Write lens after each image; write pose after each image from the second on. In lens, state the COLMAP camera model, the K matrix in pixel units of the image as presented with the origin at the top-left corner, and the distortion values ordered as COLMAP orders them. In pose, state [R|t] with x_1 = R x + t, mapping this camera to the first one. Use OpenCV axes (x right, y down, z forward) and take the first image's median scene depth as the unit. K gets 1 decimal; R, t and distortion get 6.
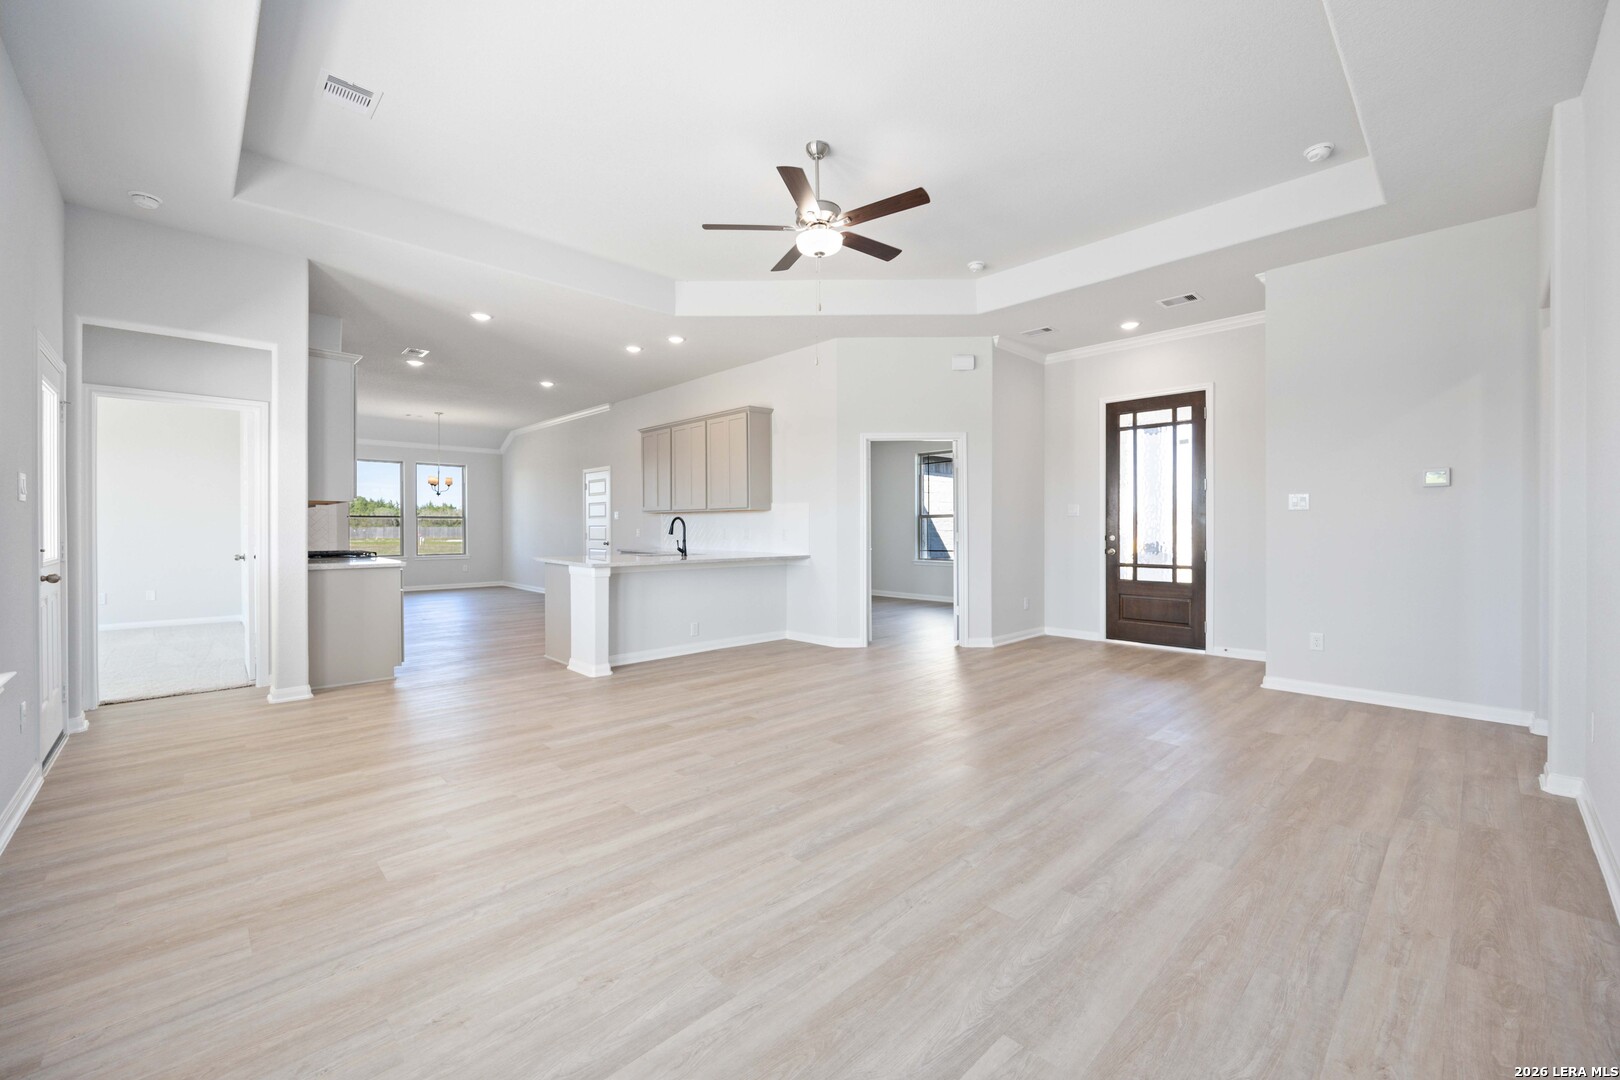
lens RADIAL K [[649.8, 0, 810.5], [0, 649.8, 531.8], [0, 0, 1]] dist [-0.003090, -0.000344]
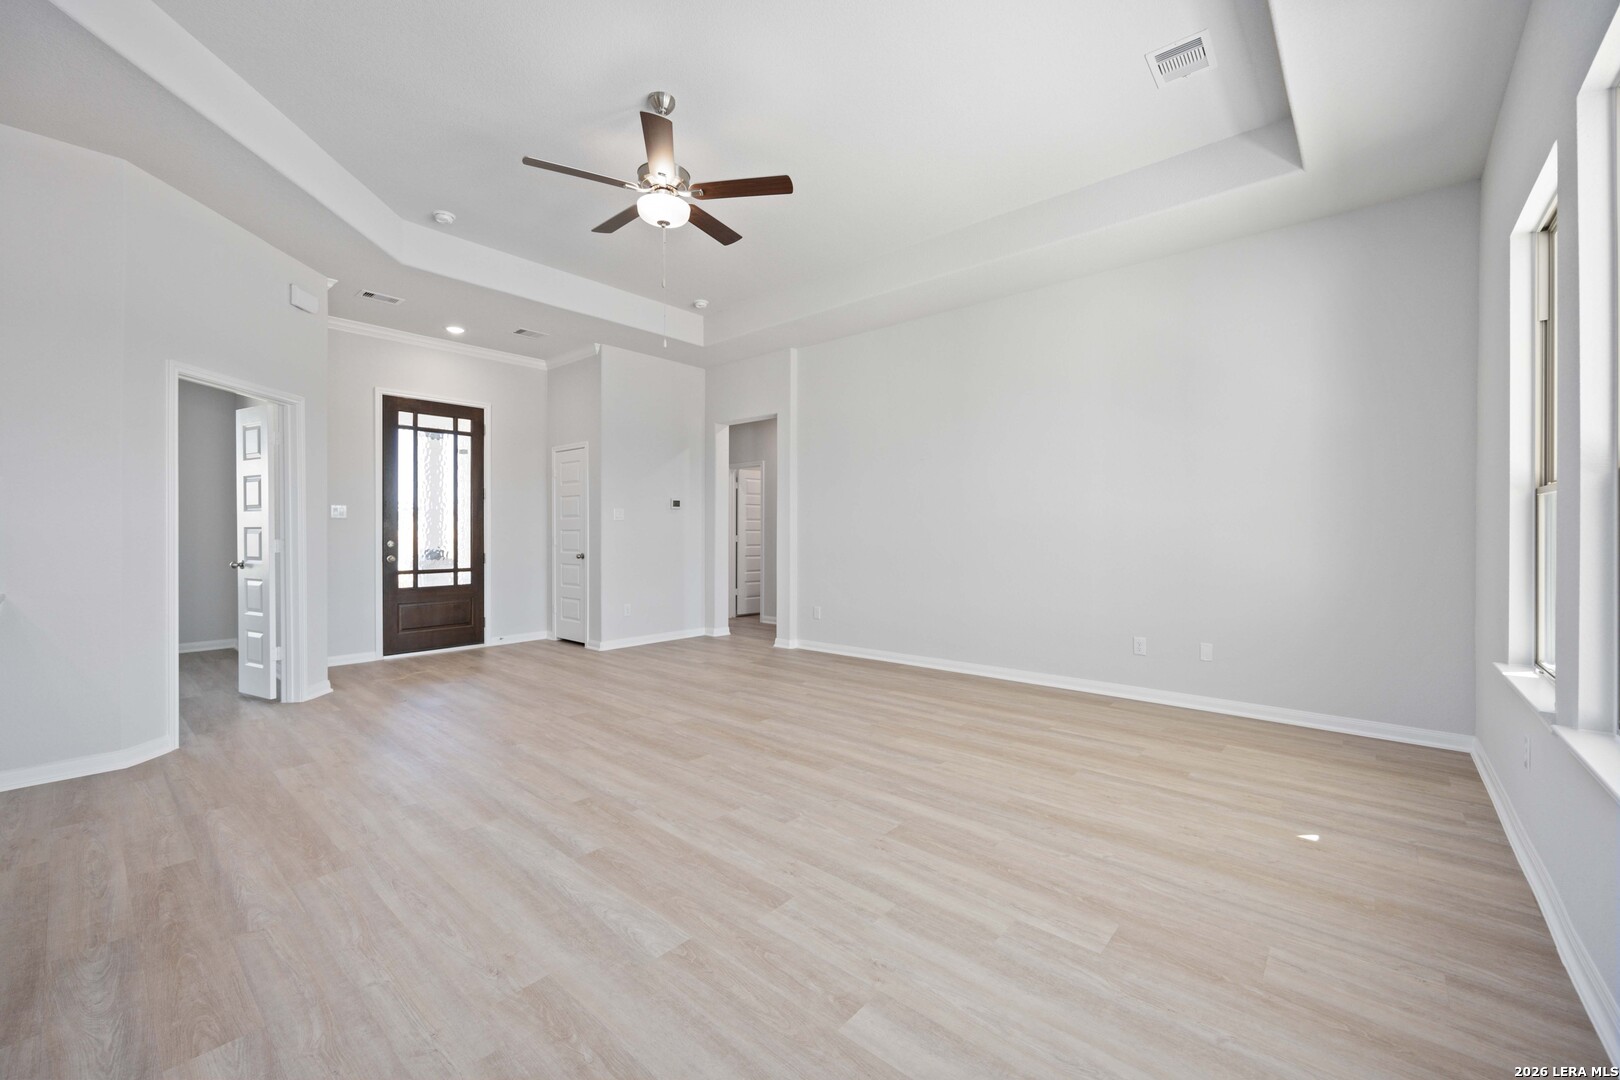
lens RADIAL K [[649.8, 0, 810.5], [0, 649.8, 531.8], [0, 0, 1]] dist [-0.003090, -0.000344]
pose [[-0.093109, 0.000979, 0.995655, -0.524565], [0.008016, 0.999968, -0.000234, -0.002734], [-0.995624, 0.007959, -0.093114, 0.523797]]
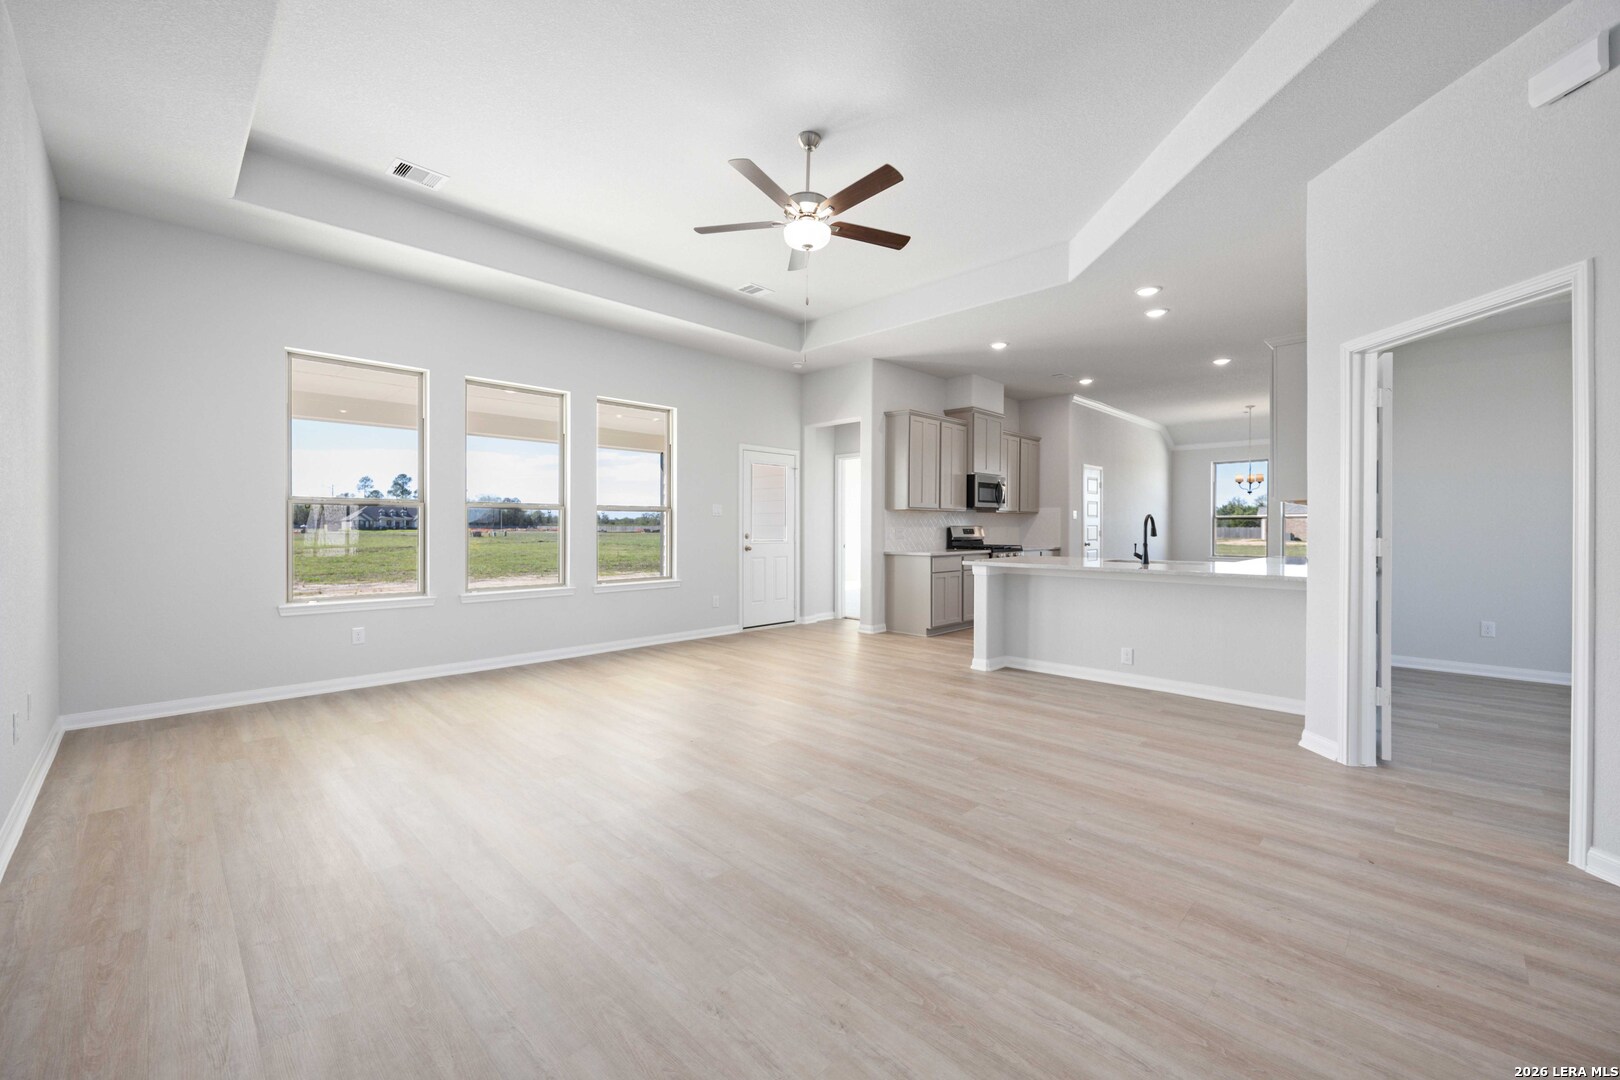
lens RADIAL K [[649.8, 0, 810.5], [0, 649.8, 531.8], [0, 0, 1]] dist [-0.003090, -0.000344]
pose [[0.027126, 0.008117, -0.999599, 0.585166], [-0.010728, 0.999912, 0.007829, -0.004057], [0.999574, 0.010511, 0.027210, 0.578947]]
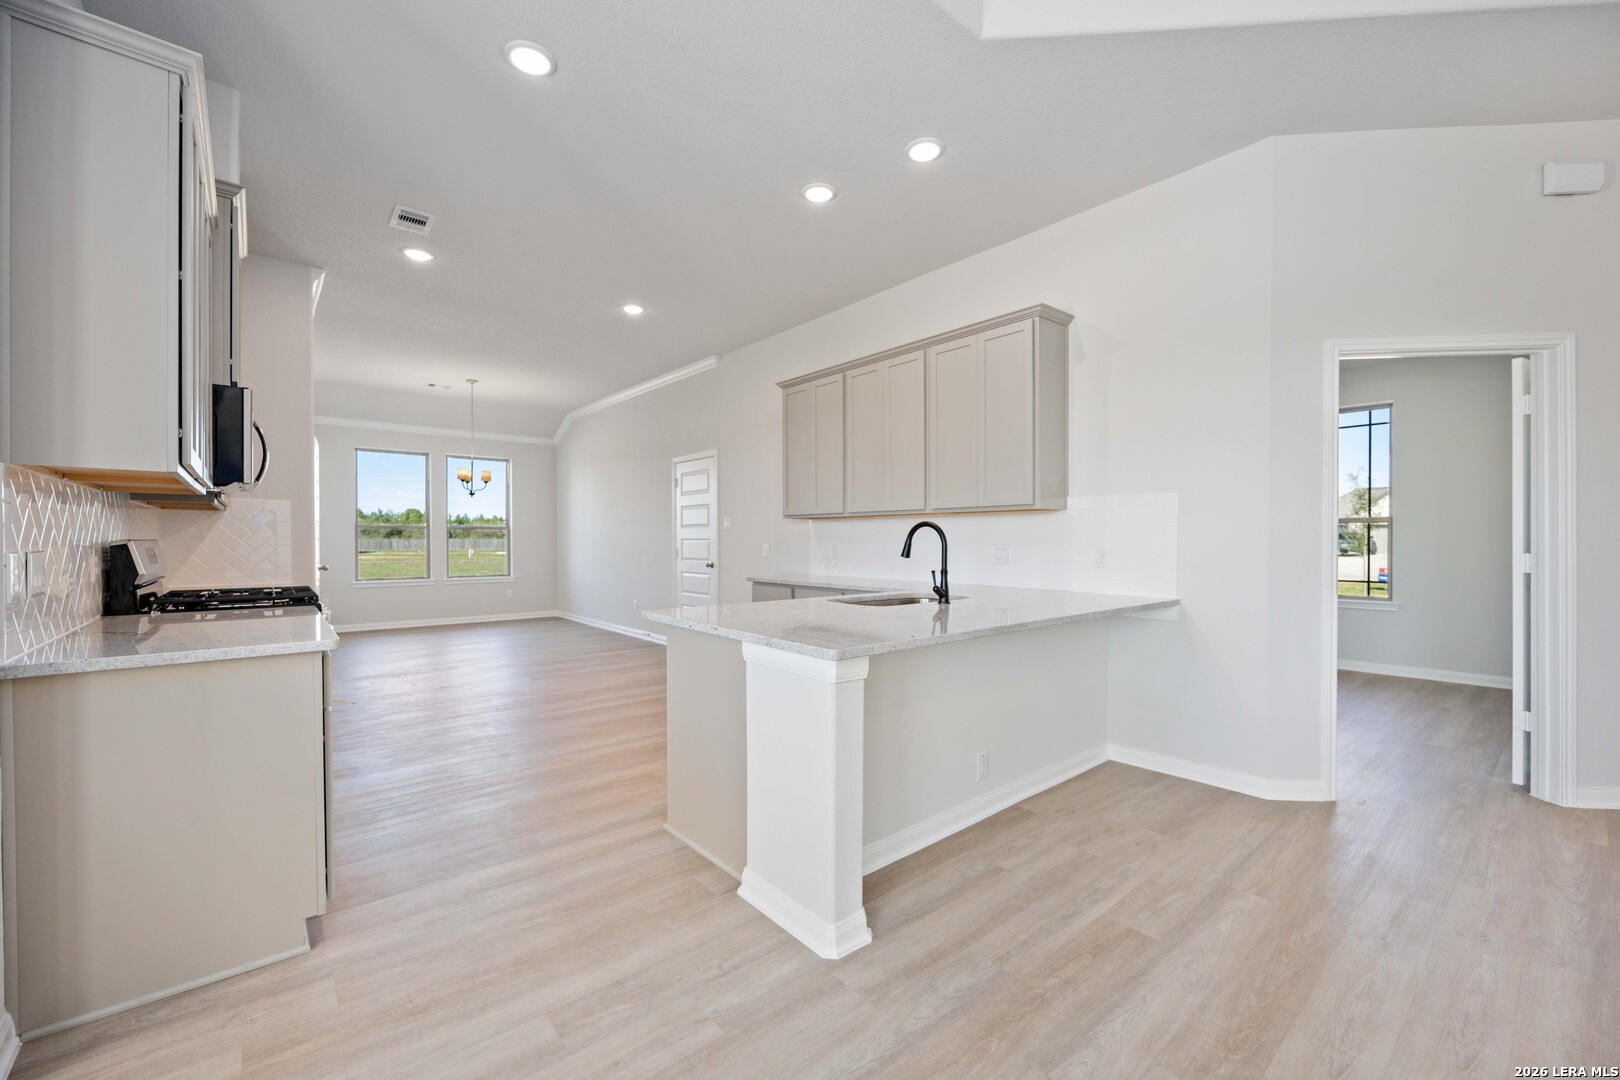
lens RADIAL K [[648.5, 0, 808.5], [0, 648.5, 545.9], [0, 0, 1]] dist [-0.002416, -0.000328]
pose [[0.998004, 0.001251, -0.063142, -0.266457], [-0.001053, 0.999994, 0.003173, -0.006477], [0.063146, -0.003100, 0.997999, 0.524476]]
